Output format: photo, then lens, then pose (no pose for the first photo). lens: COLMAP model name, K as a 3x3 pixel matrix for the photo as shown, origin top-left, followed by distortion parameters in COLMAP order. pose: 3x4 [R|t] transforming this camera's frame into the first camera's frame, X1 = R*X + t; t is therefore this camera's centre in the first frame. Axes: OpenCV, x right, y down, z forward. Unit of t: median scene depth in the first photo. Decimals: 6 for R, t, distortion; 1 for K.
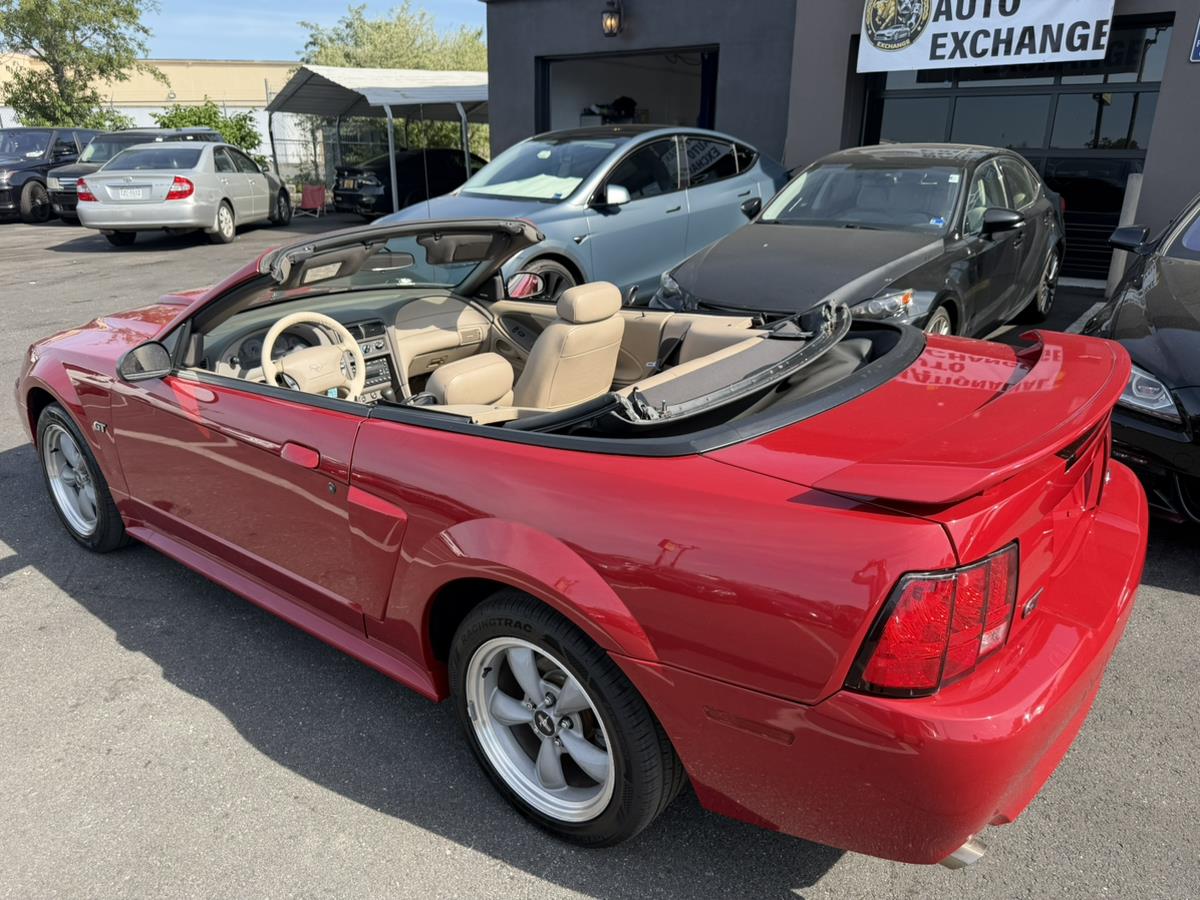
lens RADIAL K [[852.7, 0, 593.1], [0, 852.7, 455.1], [0, 0, 1]] dist [0.008905, -0.018068]
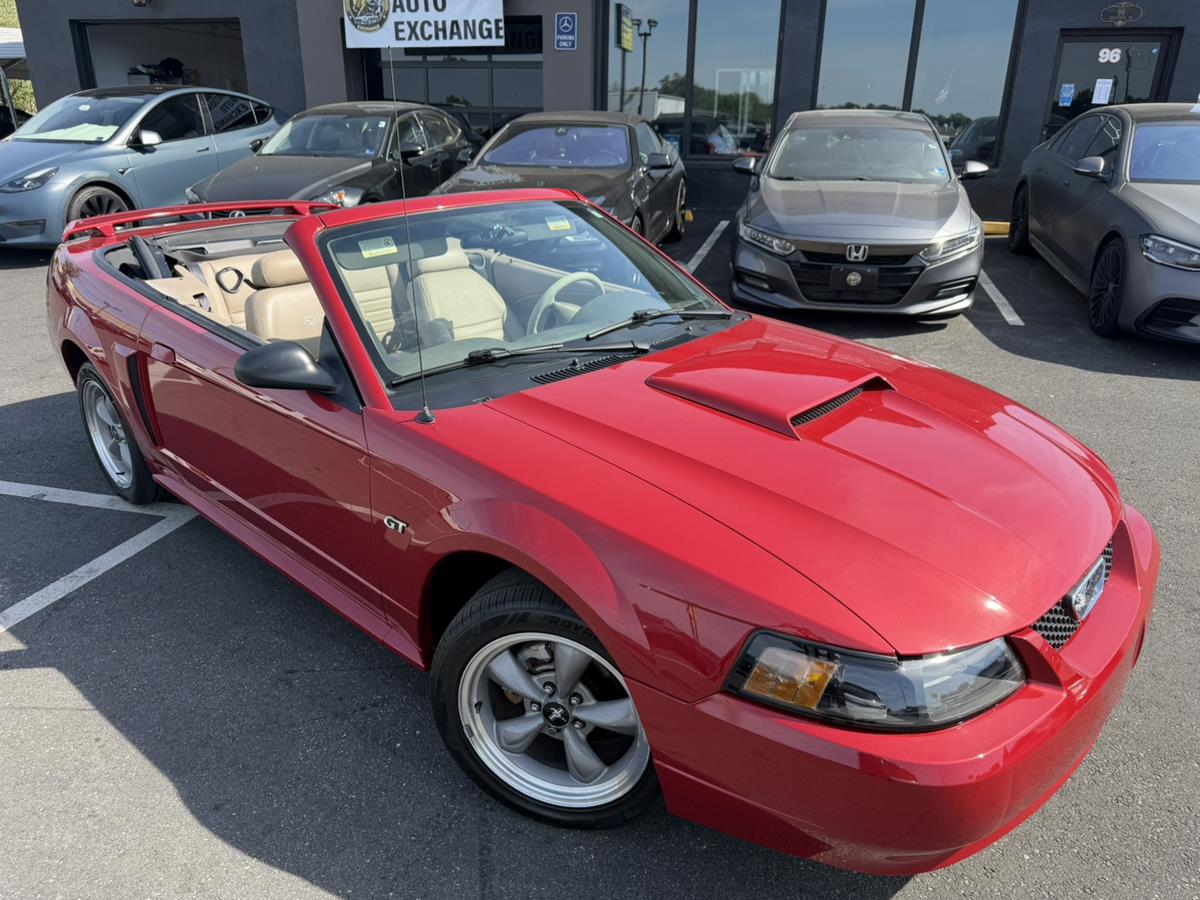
lens RADIAL K [[852.7, 0, 603.4], [0, 852.7, 457.3], [0, 0, 1]] dist [0.008905, -0.018068]
pose [[0.907415, -0.150737, 0.392270, 0.056925], [0.134735, 0.988533, 0.068188, 0.150029], [-0.398051, -0.009023, 0.917319, -0.395515]]
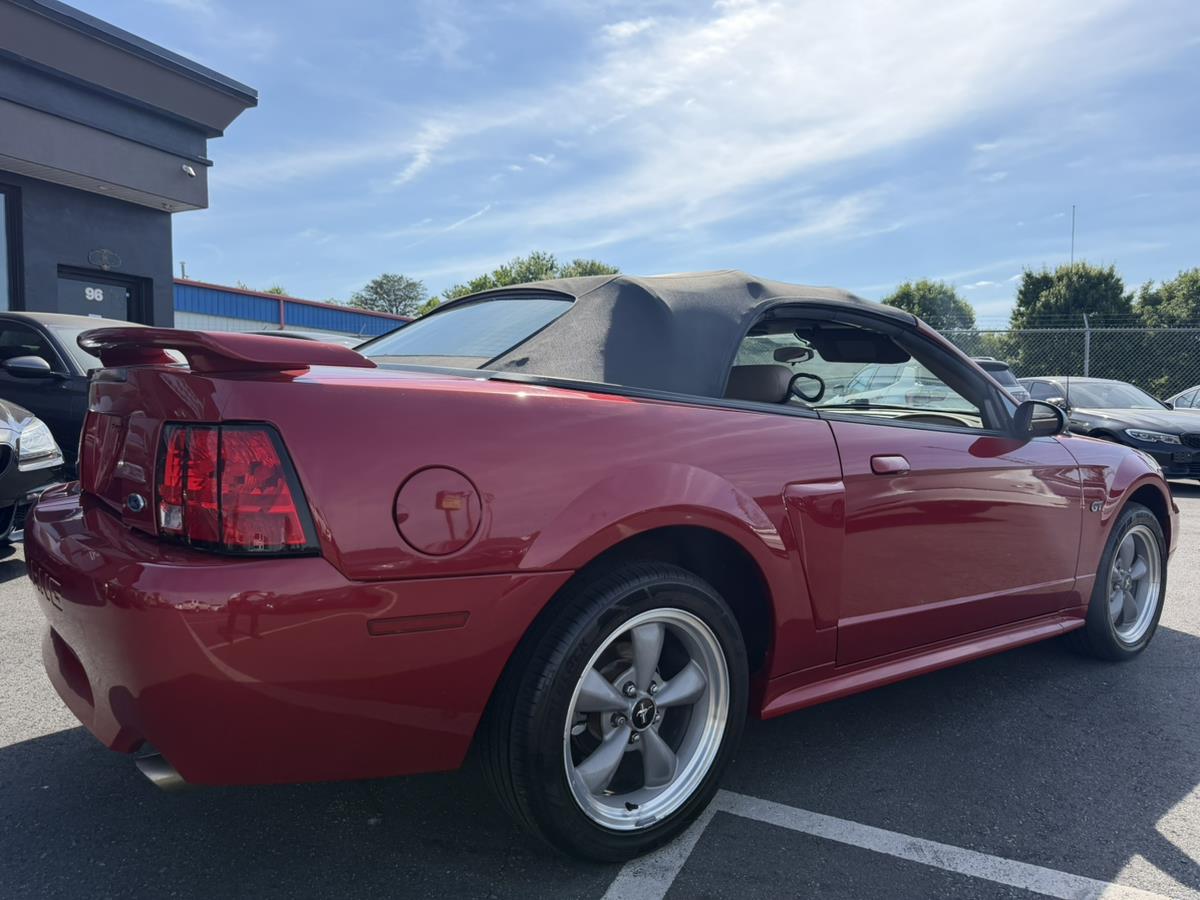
lens RADIAL K [[857.8, 0, 609.4], [0, 857.8, 439.5], [0, 0, 1]] dist [0.022007, -0.013367]
pose [[-0.291734, -0.042434, 0.955558, -0.202080], [0.310608, 0.940671, 0.136603, 0.034741], [-0.904662, 0.336655, -0.261245, 0.142770]]
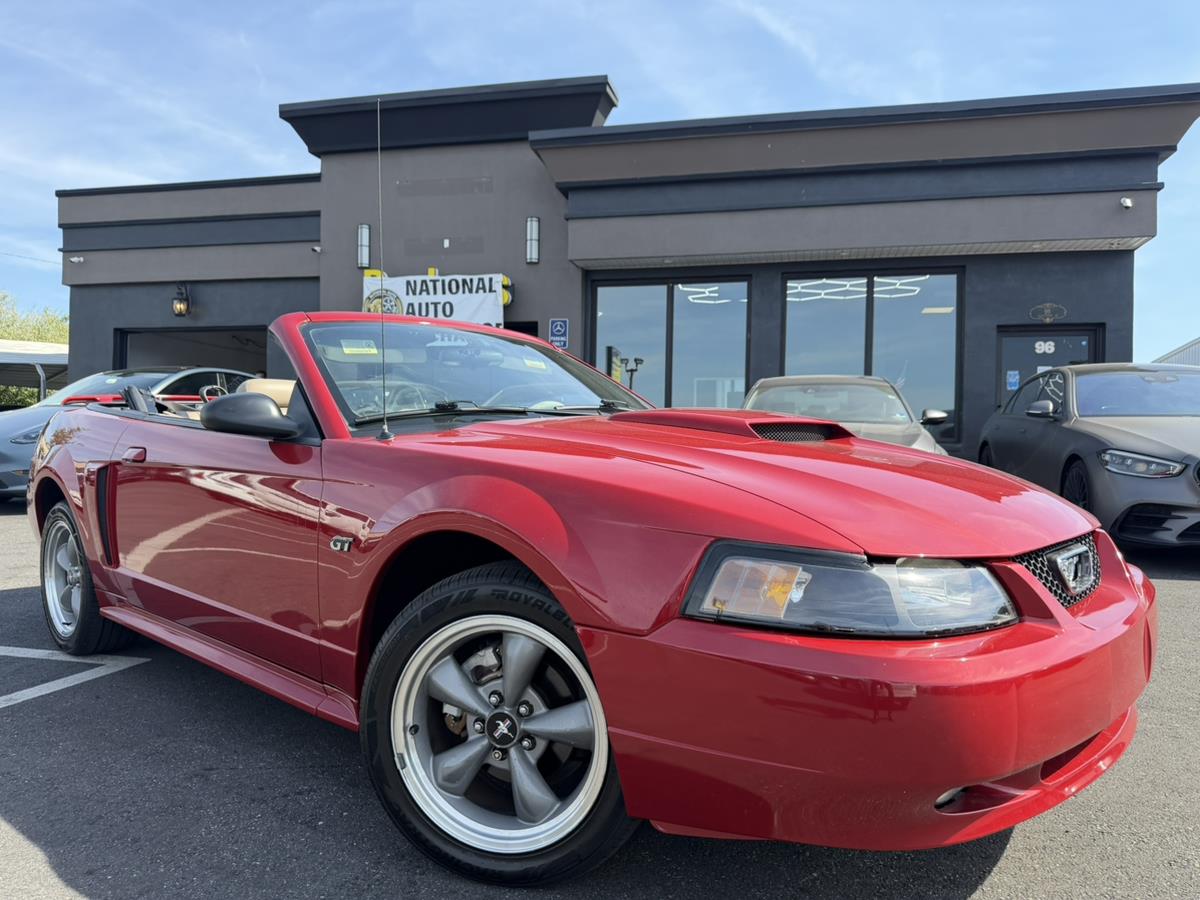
lens RADIAL K [[852.7, 0, 606.6], [0, 852.7, 466.1], [0, 0, 1]] dist [0.008905, -0.018068]
pose [[0.902855, 0.001231, 0.429943, 0.061069], [0.136487, 0.947450, -0.289327, 0.239135], [-0.407706, 0.319902, 0.855242, -0.380814]]
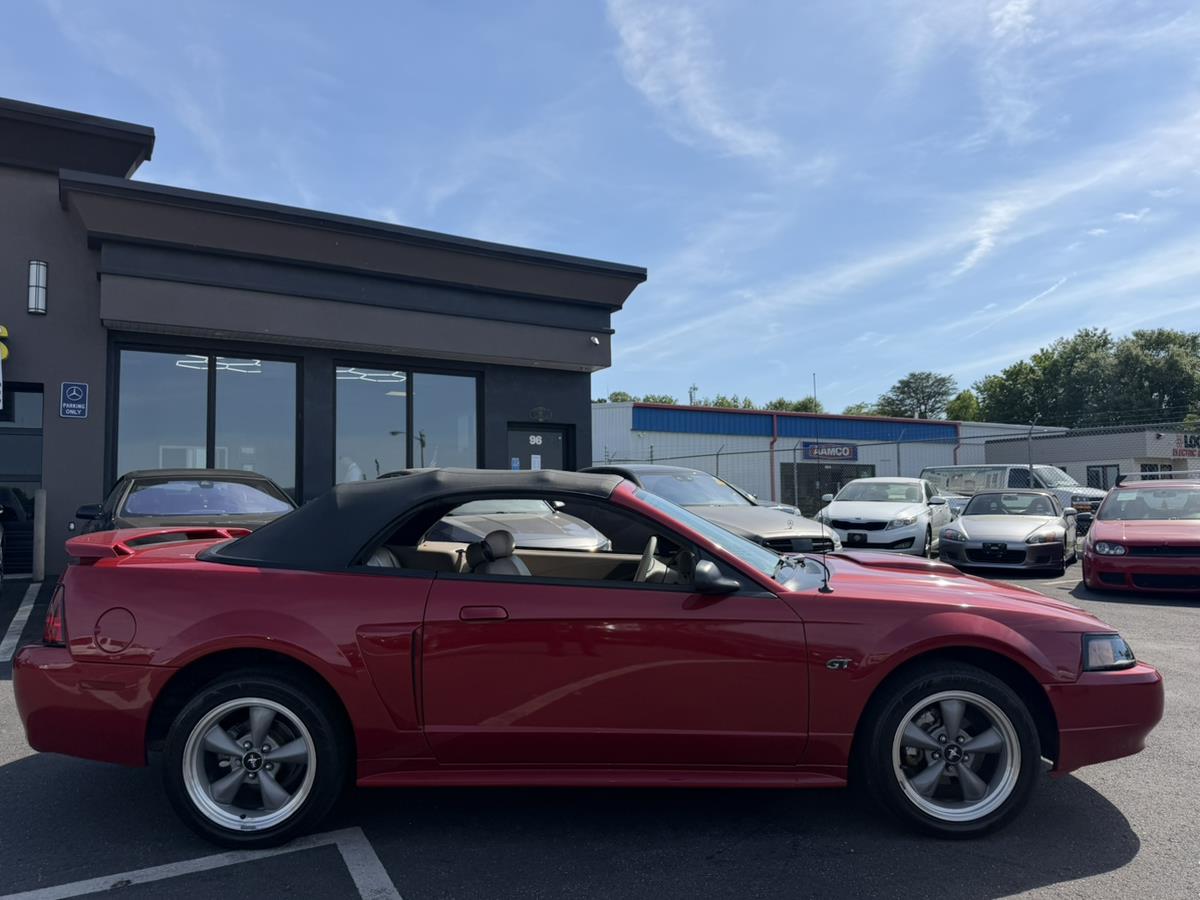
lens RADIAL K [[852.7, 0, 598.7], [0, 852.7, 441.1], [0, 0, 1]] dist [0.008905, -0.018068]
pose [[0.342169, 0.062442, 0.937561, -0.300134], [0.327623, 0.927246, -0.181323, 0.121517], [-0.880672, 0.369210, 0.296817, -0.192162]]
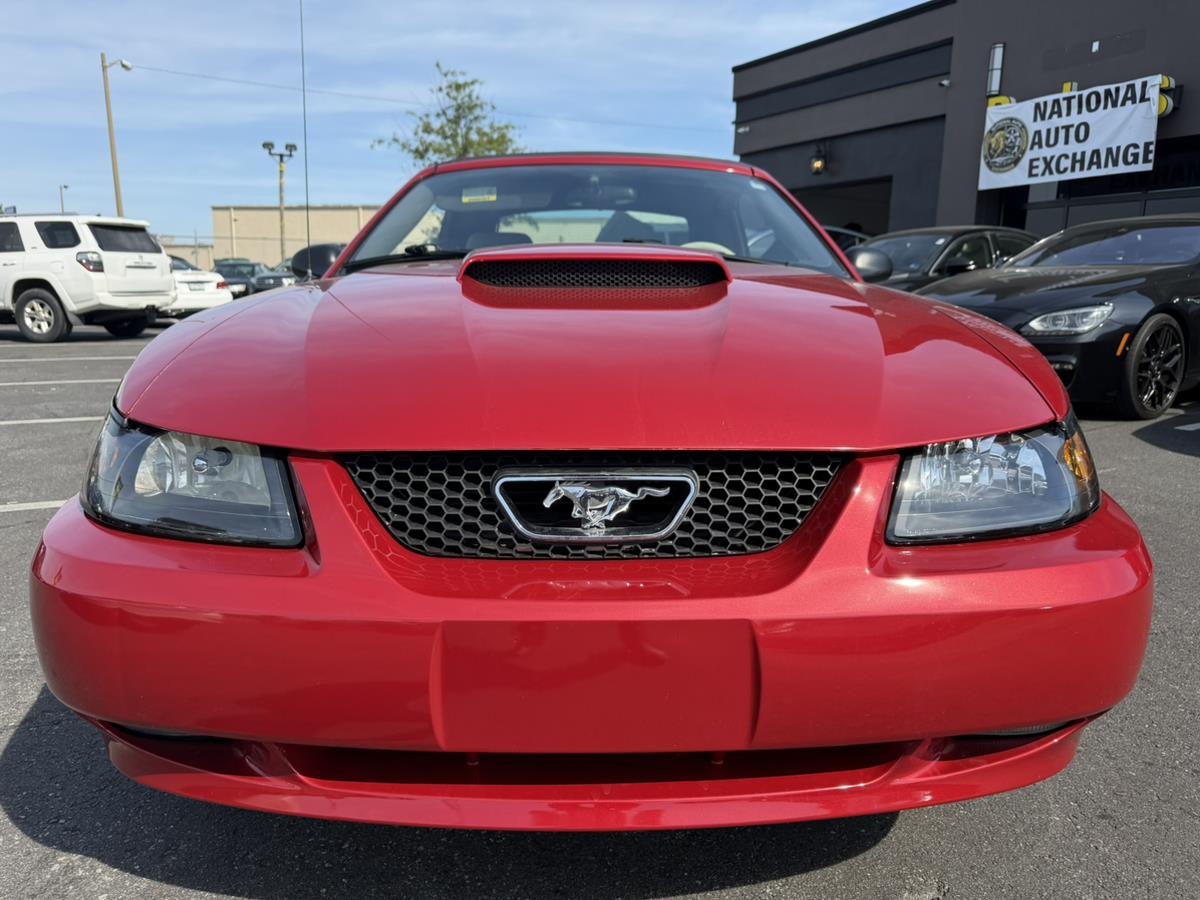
lens RADIAL K [[852.7, 0, 599.6], [0, 852.7, 449.0], [0, 0, 1]] dist [0.008905, -0.018068]
pose [[0.926345, 0.082126, -0.367614, 0.298012], [-0.143696, 0.979185, -0.143344, 0.224586], [0.348189, 0.185611, 0.918865, -0.351512]]
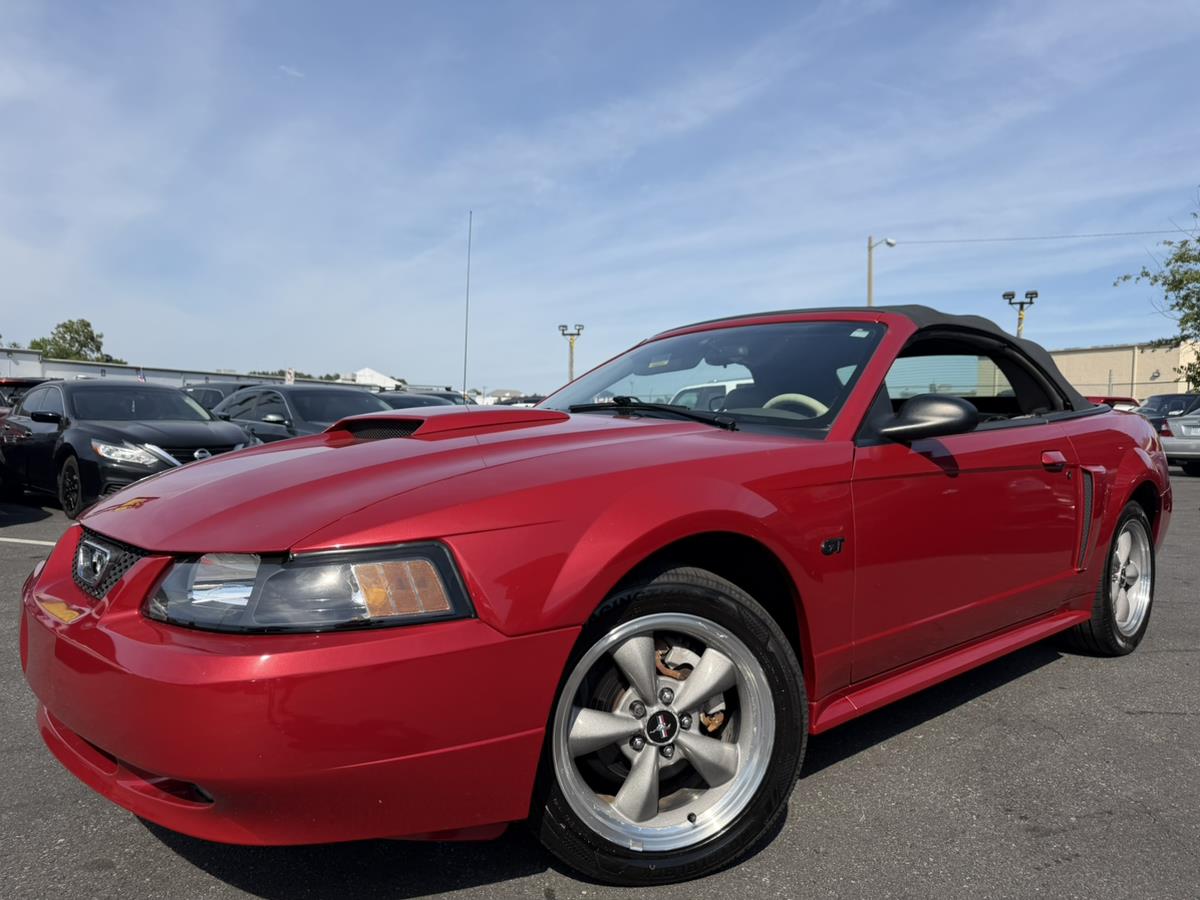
lens RADIAL K [[852.7, 0, 612.5], [0, 852.7, 466.1], [0, 0, 1]] dist [0.008905, -0.018068]
pose [[0.330249, 0.047391, -0.942703, 0.491046], [-0.335584, 0.939381, -0.070338, 0.163336], [0.882224, 0.339585, 0.326133, -0.203288]]
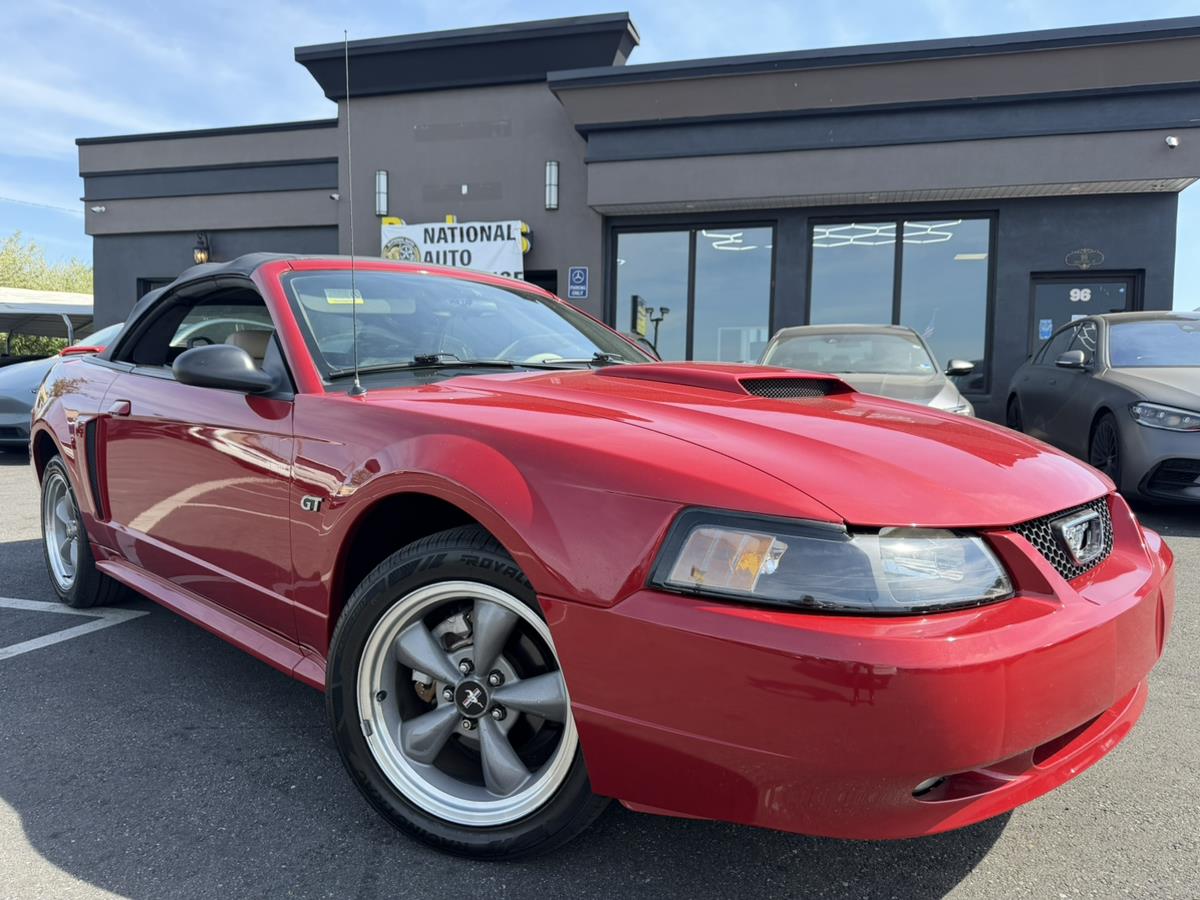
lens RADIAL K [[852.7, 0, 603.7], [0, 852.7, 459.0], [0, 0, 1]] dist [0.008905, -0.018068]
pose [[0.917395, -0.016582, 0.397633, 0.078145], [0.123782, 0.961464, -0.245488, 0.235163], [-0.378239, 0.274429, 0.884095, -0.375804]]
